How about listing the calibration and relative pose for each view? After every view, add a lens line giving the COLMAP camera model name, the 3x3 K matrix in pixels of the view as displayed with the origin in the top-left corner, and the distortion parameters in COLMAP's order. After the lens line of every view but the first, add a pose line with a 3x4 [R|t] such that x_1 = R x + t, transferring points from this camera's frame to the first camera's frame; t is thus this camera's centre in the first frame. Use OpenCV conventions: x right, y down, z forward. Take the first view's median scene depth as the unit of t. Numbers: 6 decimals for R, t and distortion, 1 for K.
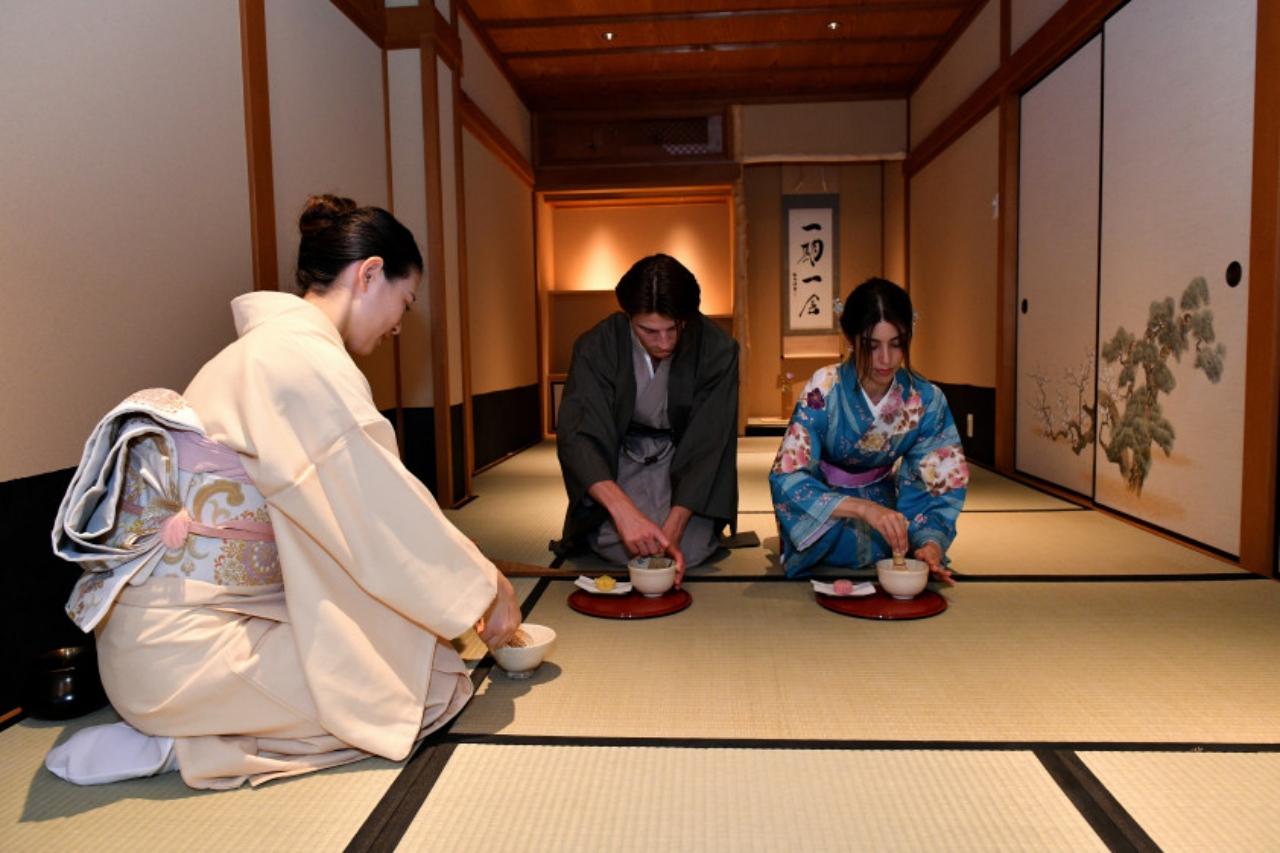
lens RADIAL K [[859.5, 0, 640.0], [0, 859.5, 426.5], [0, 0, 1]] dist [-0.006812, -0.003695]
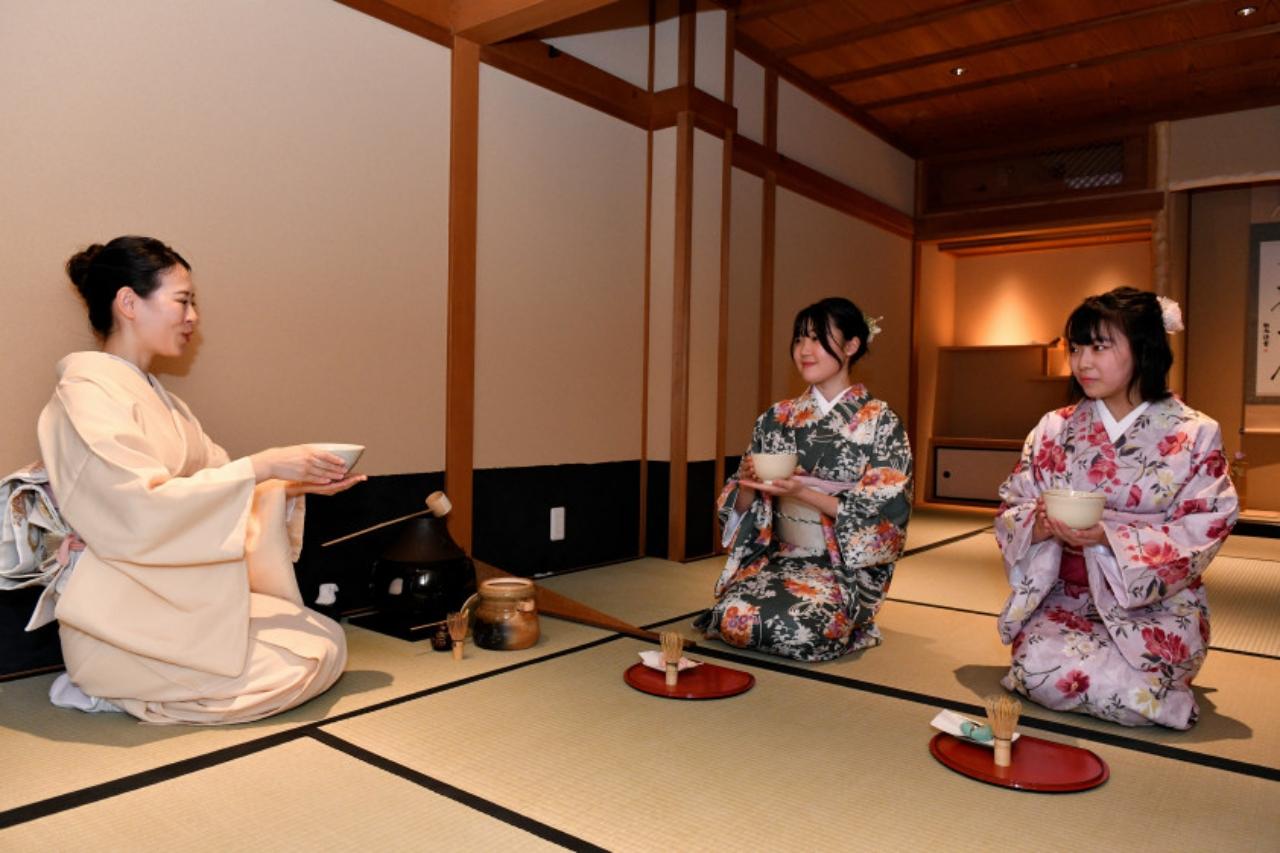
lens RADIAL K [[896.9, 0, 640.0], [0, 896.9, 426.5], [0, 0, 1]] dist [-0.006957, -0.004010]
pose [[0.833272, 0.046940, -0.550867, 0.169267], [-0.082002, 0.995862, -0.039183, -0.009872], [0.546748, 0.077822, 0.833673, 0.036874]]
